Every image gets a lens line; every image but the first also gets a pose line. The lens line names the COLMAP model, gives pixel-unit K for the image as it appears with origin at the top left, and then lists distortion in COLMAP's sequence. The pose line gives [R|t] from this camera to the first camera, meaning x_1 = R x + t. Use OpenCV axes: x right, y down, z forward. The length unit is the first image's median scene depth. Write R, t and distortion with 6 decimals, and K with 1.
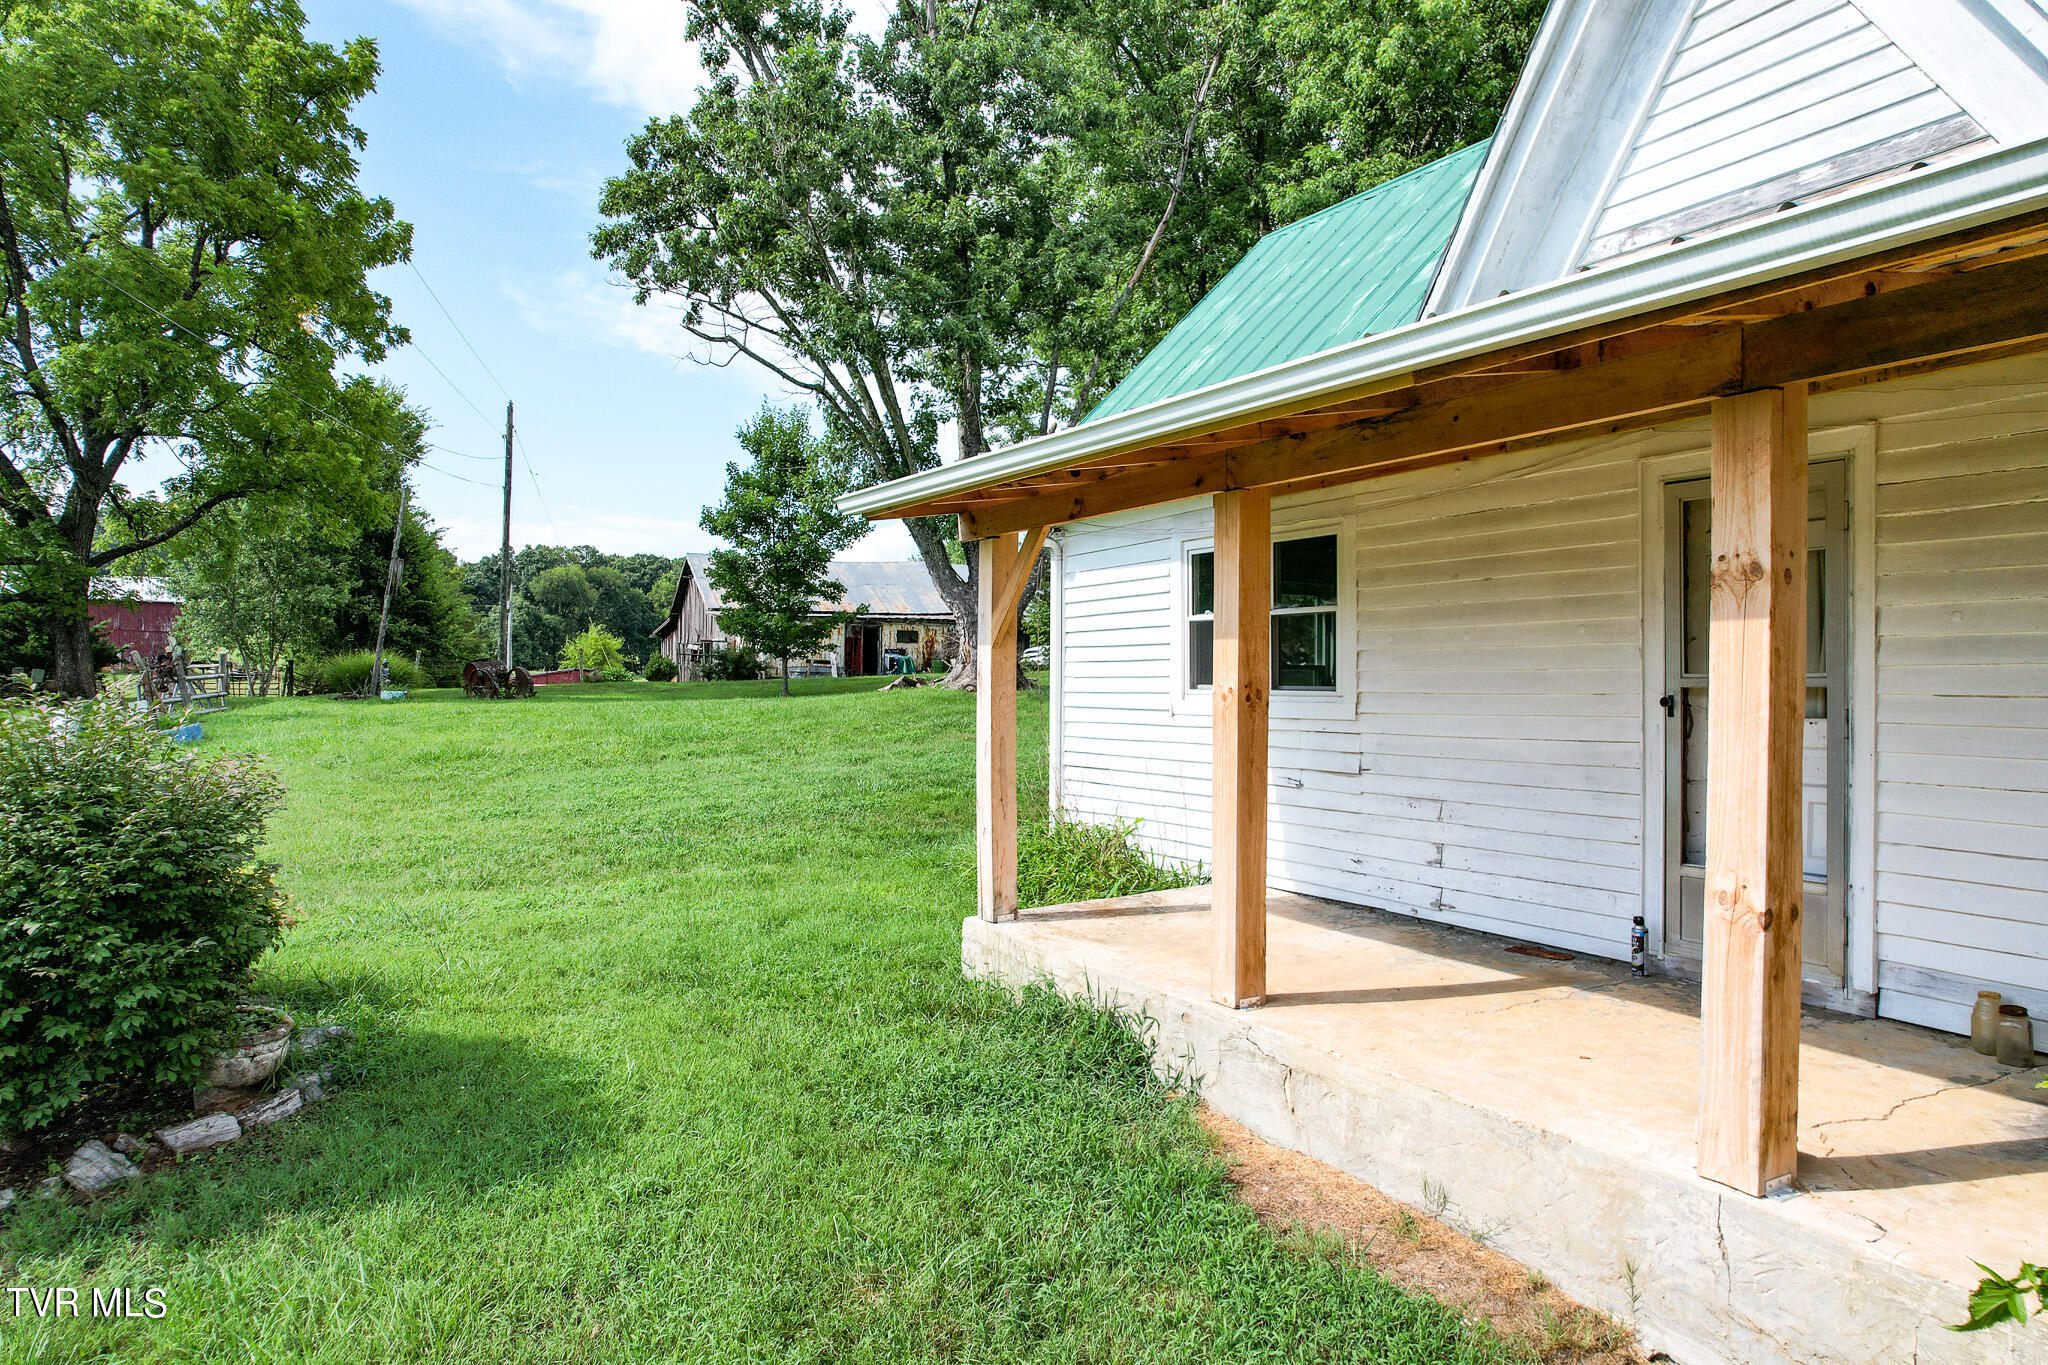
lens RADIAL K [[1291.7, 0, 1027.2], [0, 1291.7, 710.7], [0, 0, 1]] dist [-0.072123, 0.056650]
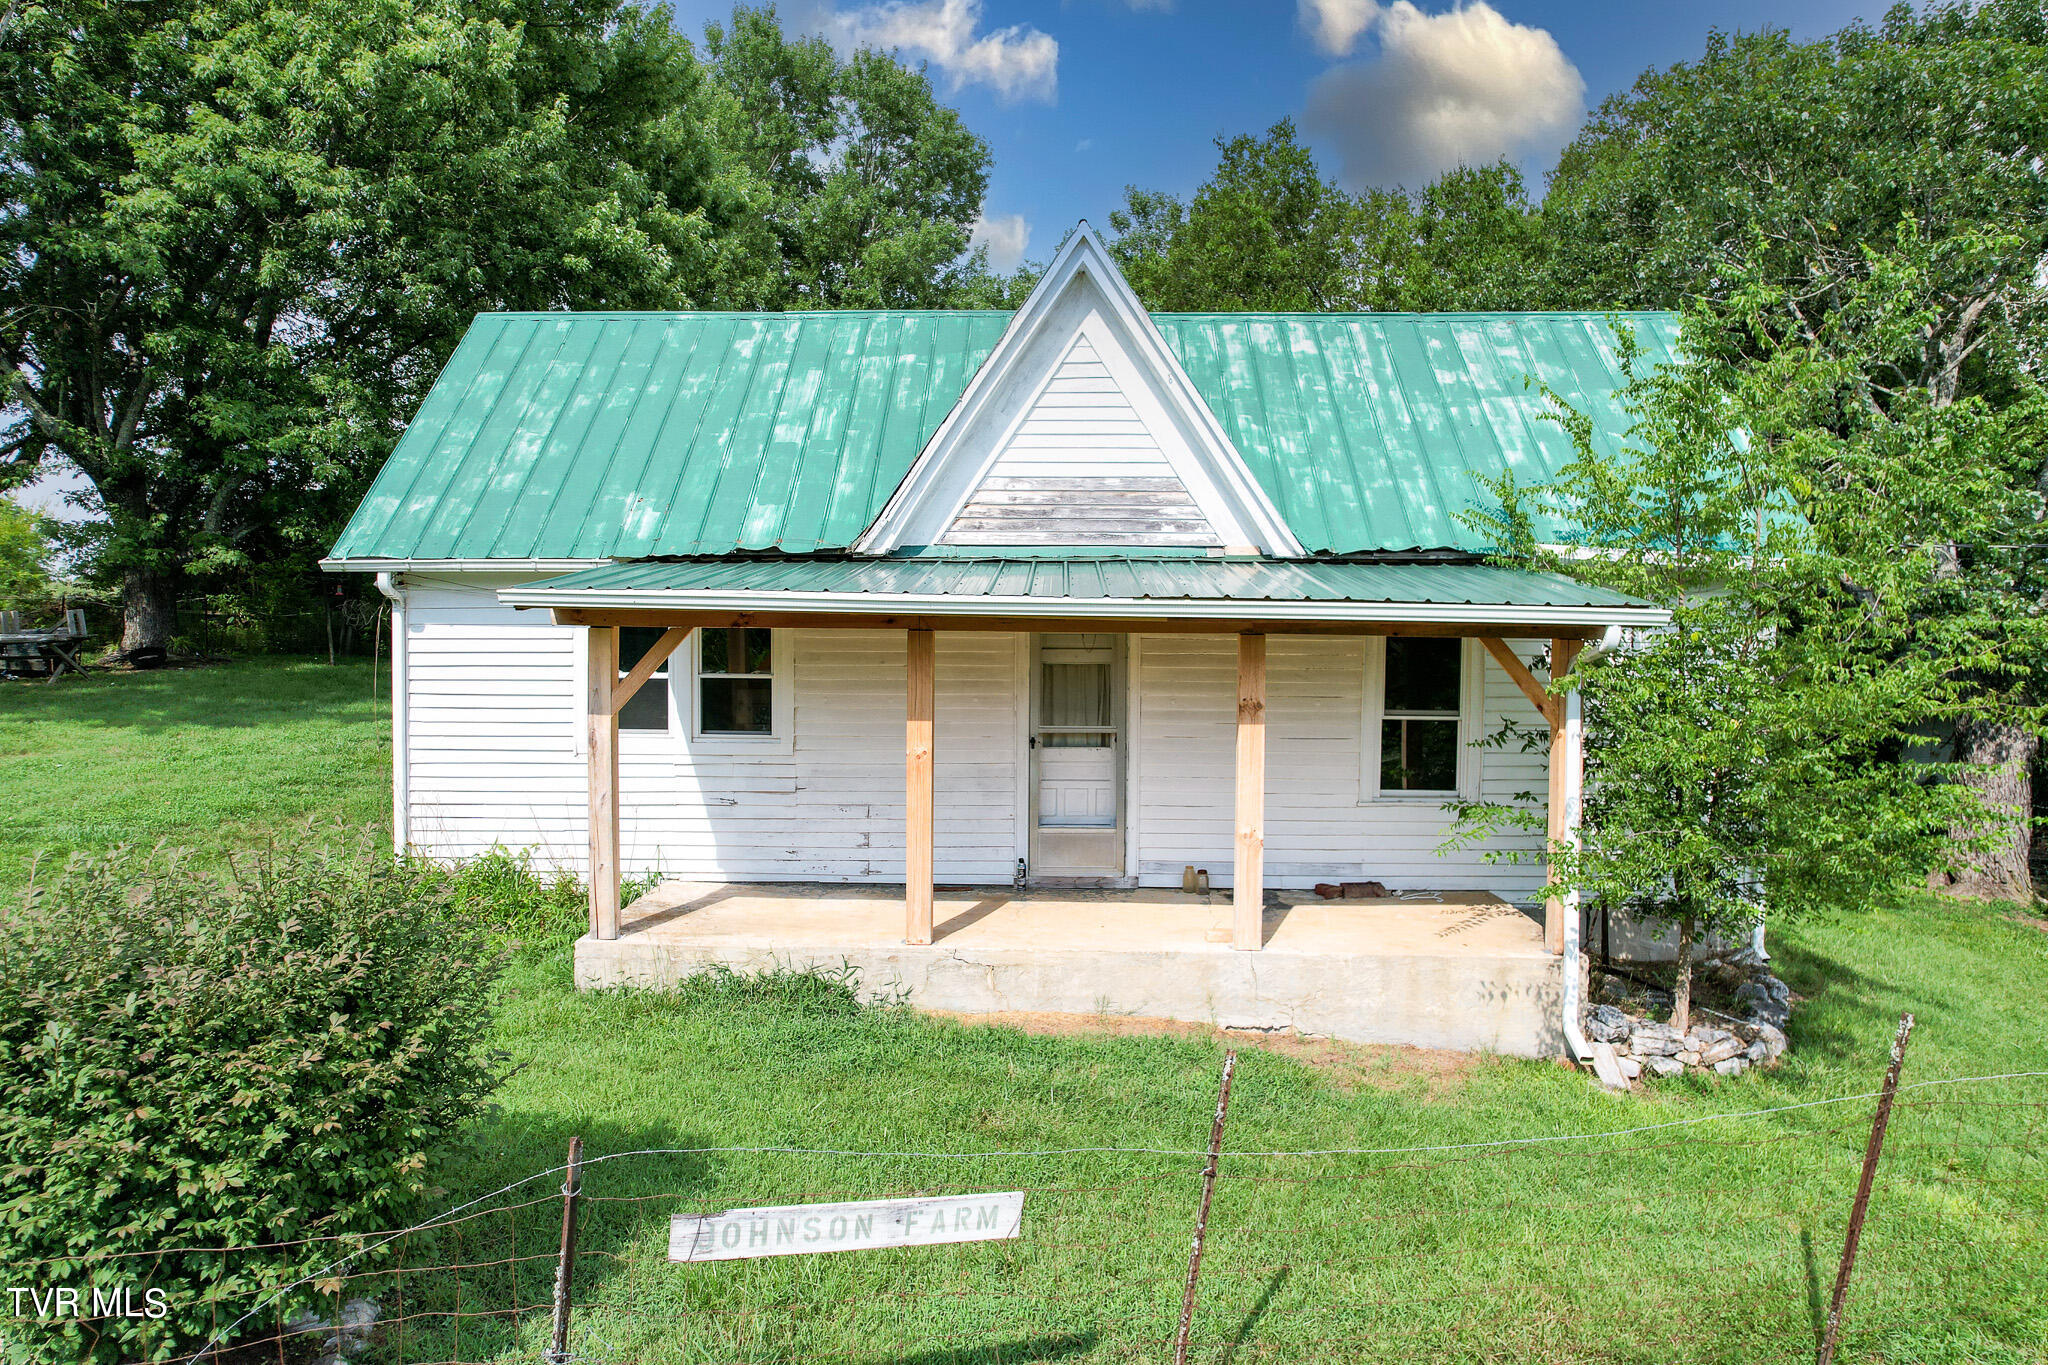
lens RADIAL K [[1291.7, 0, 1027.2], [0, 1291.7, 710.7], [0, 0, 1]] dist [-0.072123, 0.056650]
pose [[0.511240, -0.039254, 0.858541, -0.912575], [0.014479, 0.999208, 0.037064, -0.098841], [-0.859316, -0.006518, 0.511403, 0.036723]]
